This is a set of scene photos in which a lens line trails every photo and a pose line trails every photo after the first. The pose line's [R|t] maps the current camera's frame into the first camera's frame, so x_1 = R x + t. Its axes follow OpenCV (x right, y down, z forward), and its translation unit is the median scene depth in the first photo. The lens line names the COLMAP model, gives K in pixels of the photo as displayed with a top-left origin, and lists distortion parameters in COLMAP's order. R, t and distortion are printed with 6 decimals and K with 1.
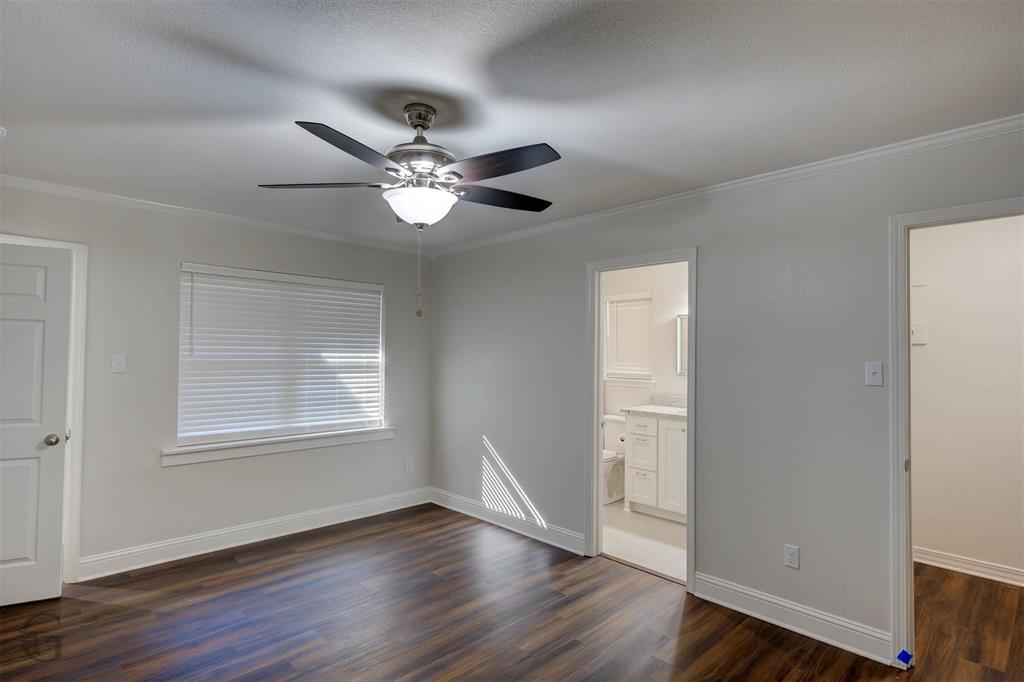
lens RADIAL K [[528.4, 0, 510.7], [0, 528.4, 339.3], [0, 0, 1]] dist [-0.002964, -0.000119]
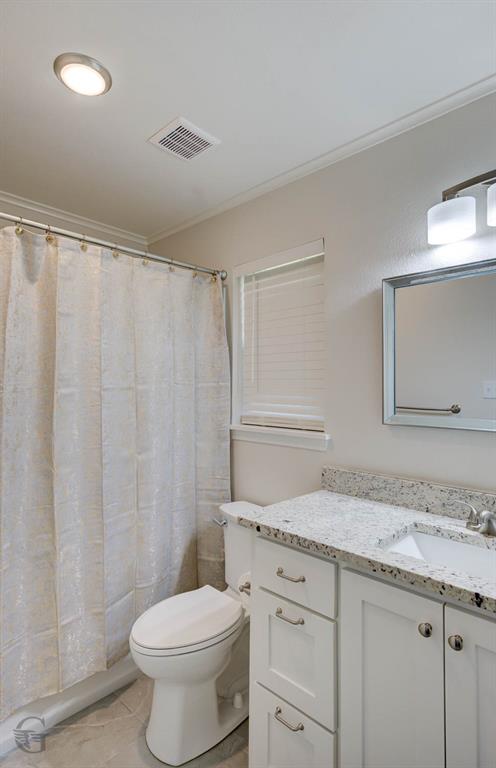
lens RADIAL K [[397.2, 0, 244.7], [0, 397.2, 384.2], [0, 0, 1]] dist [0.001132, 0.000047]
pose [[0.999069, -0.007335, 0.042516, 0.171953], [0.006465, 0.999768, 0.020567, 0.025405], [-0.042657, -0.020273, 0.998884, 0.616357]]
